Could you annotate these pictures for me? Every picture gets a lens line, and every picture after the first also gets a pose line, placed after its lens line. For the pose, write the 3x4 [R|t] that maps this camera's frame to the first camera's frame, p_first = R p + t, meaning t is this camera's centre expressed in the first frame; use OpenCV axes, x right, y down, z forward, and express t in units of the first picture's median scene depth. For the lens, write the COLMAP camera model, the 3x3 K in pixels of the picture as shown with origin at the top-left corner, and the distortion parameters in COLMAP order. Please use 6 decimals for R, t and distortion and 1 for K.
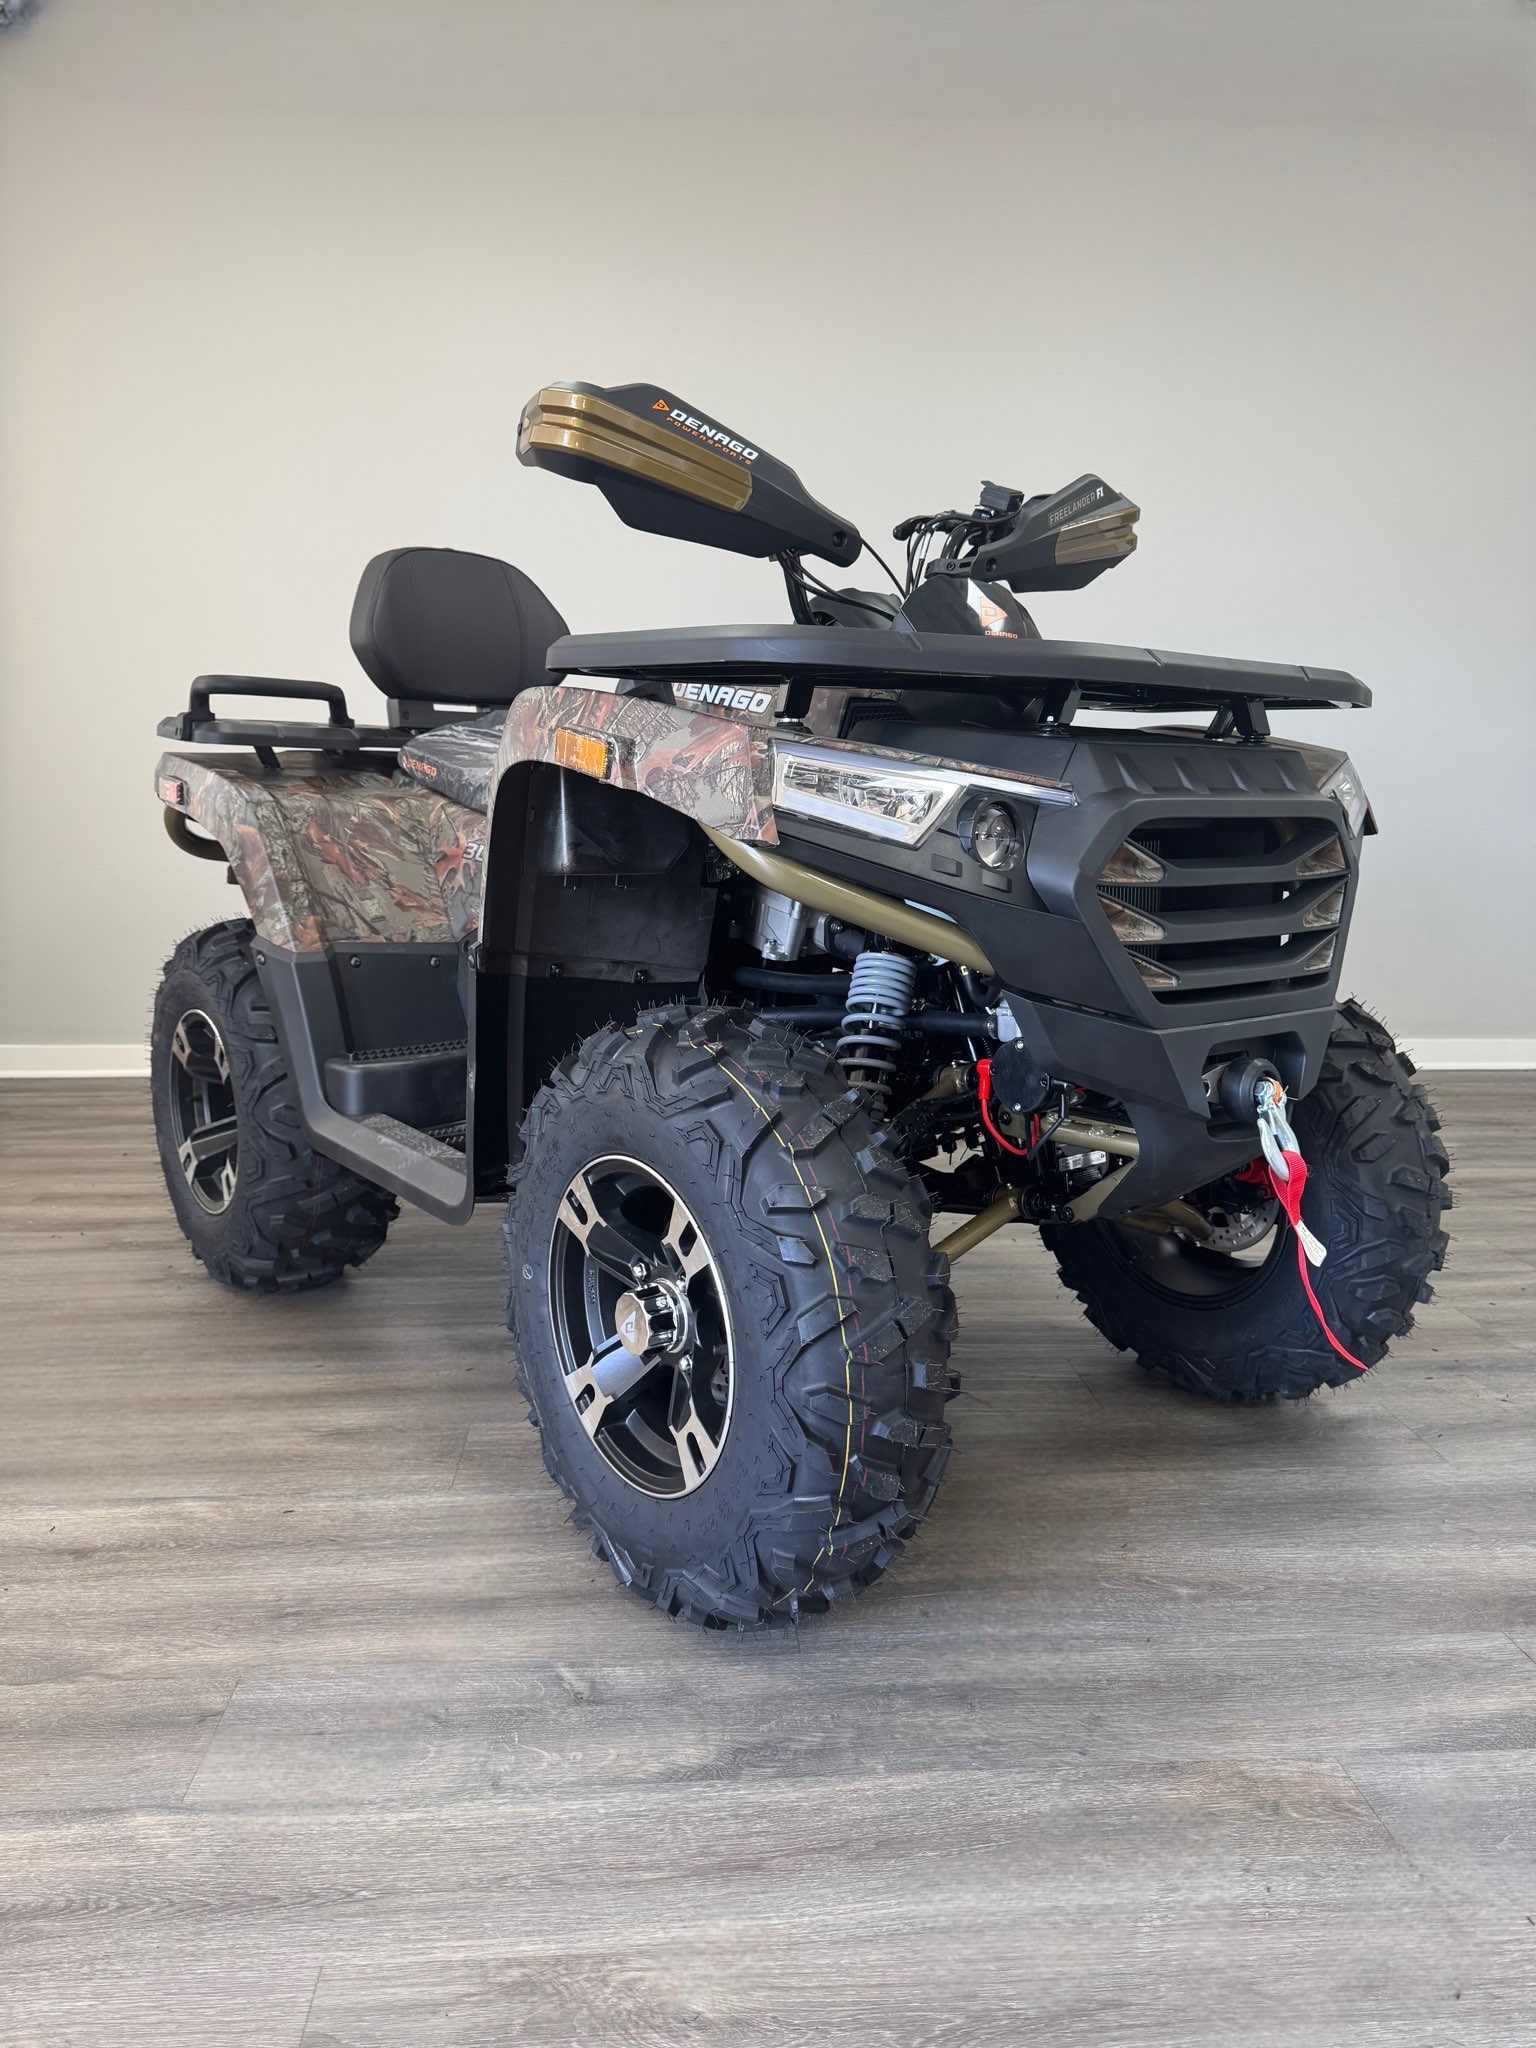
lens RADIAL K [[1441.9, 0, 760.9], [0, 1441.9, 1039.2], [0, 0, 1]] dist [0.002914, -0.009338]
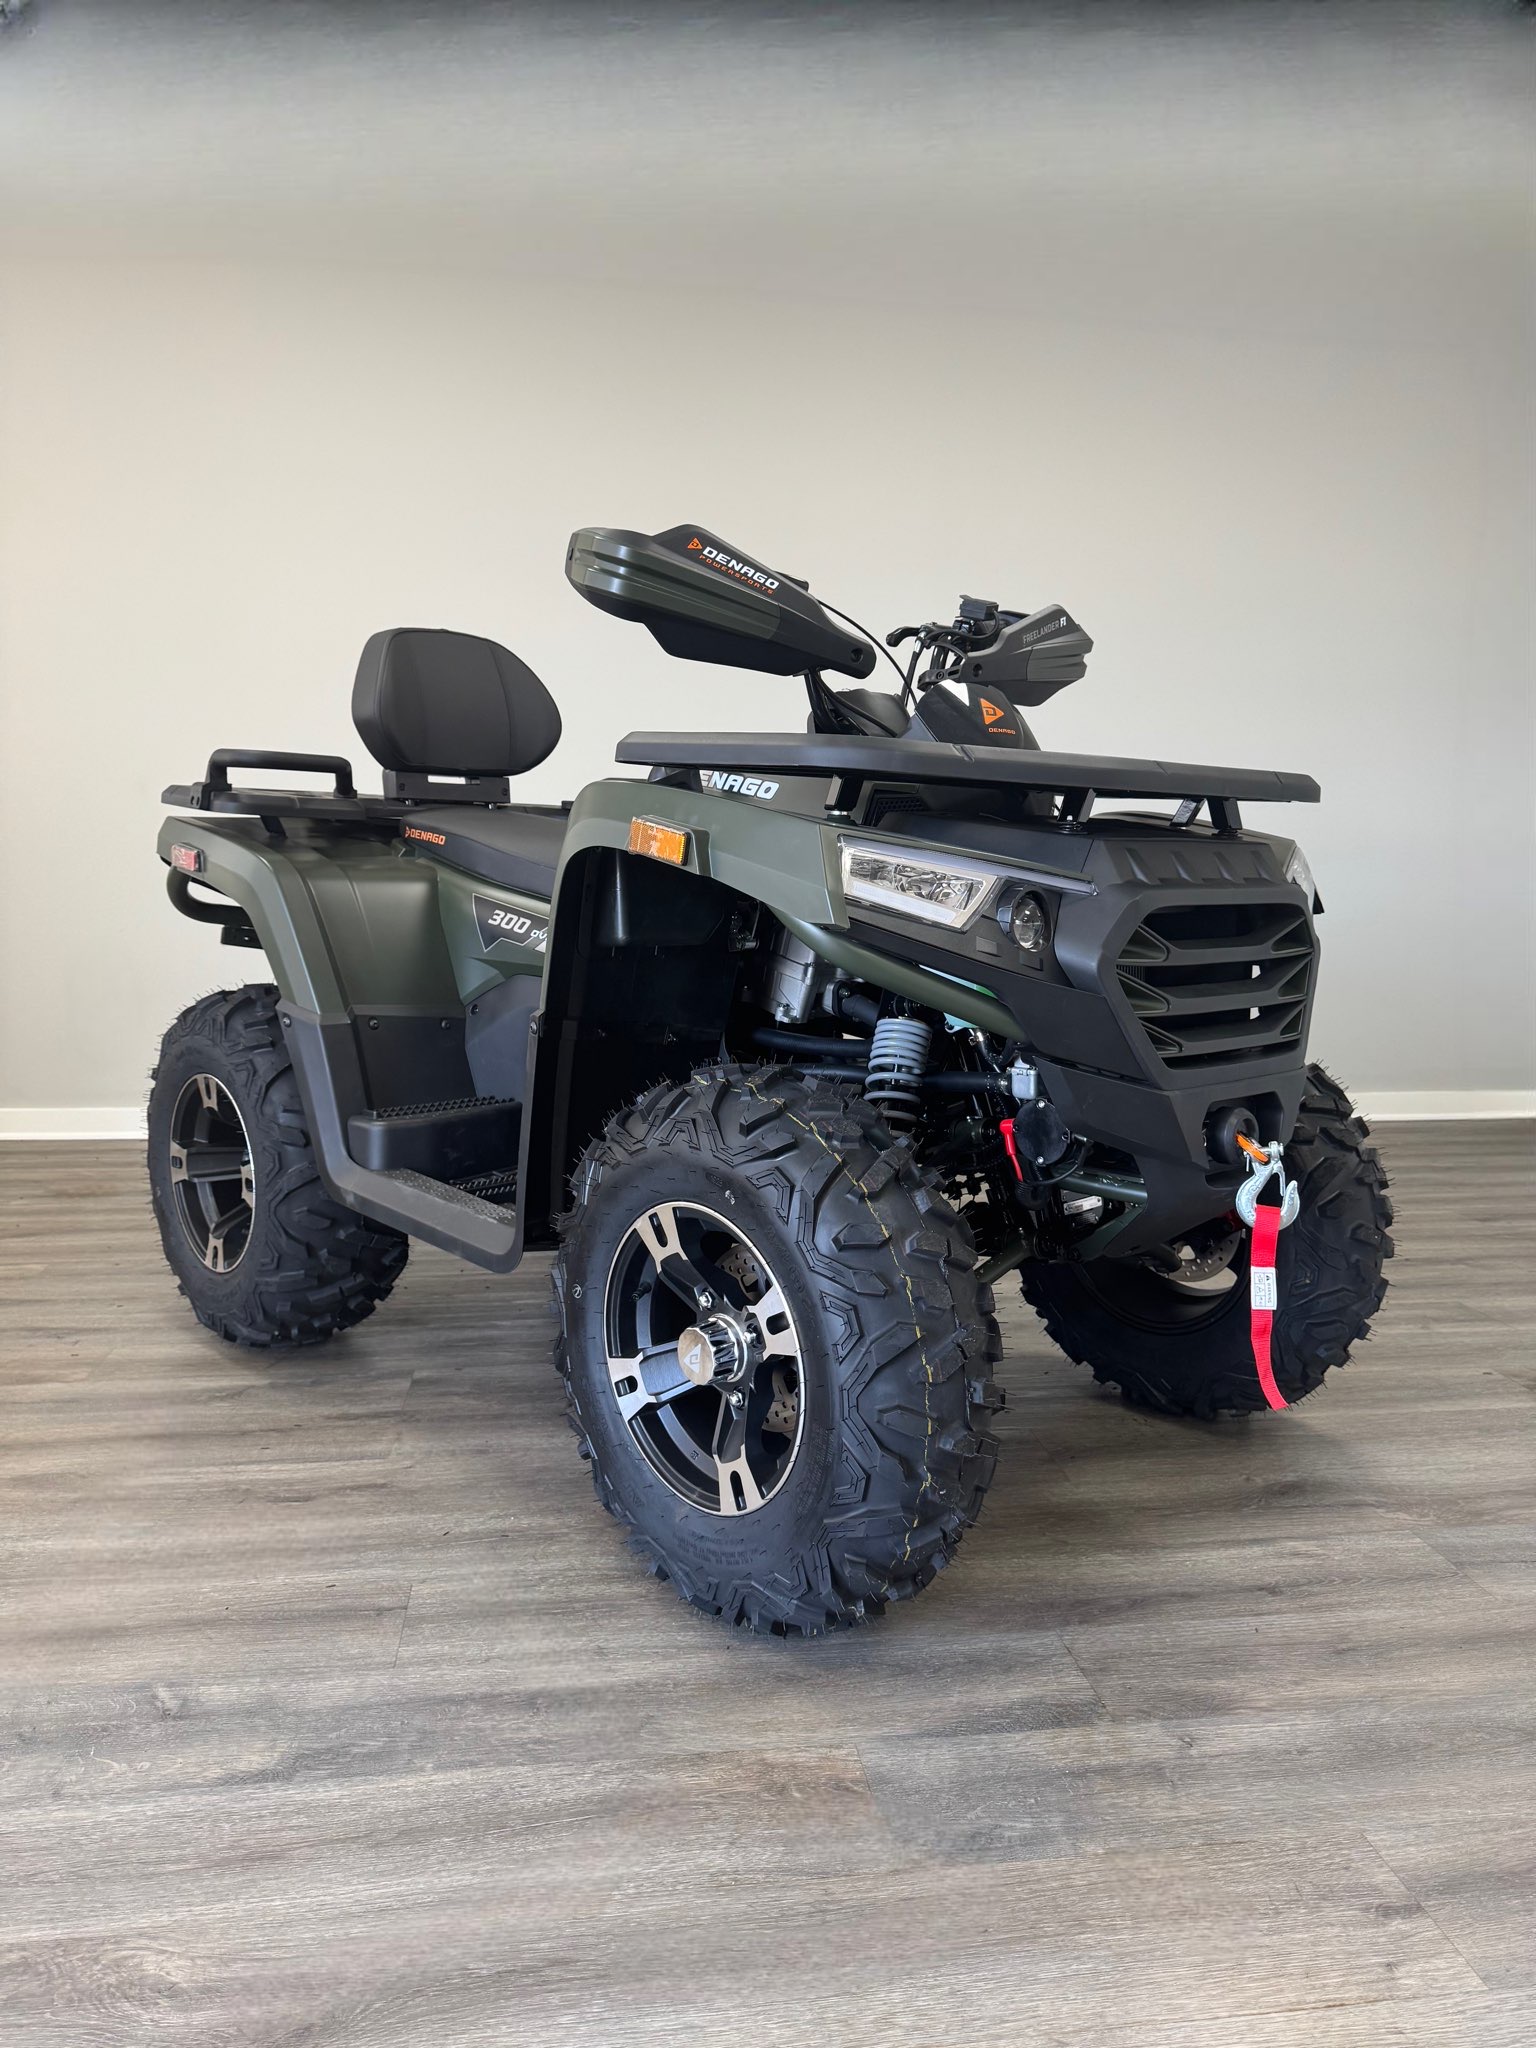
lens RADIAL K [[1441.9, 0, 761.4], [0, 1441.9, 1017.8], [0, 0, 1]] dist [0.002914, -0.009338]
pose [[0.998377, -0.006248, 0.056606, 0.221589], [0.009603, 0.998200, -0.059201, 0.010221], [-0.056134, 0.059649, 0.996640, -0.098629]]
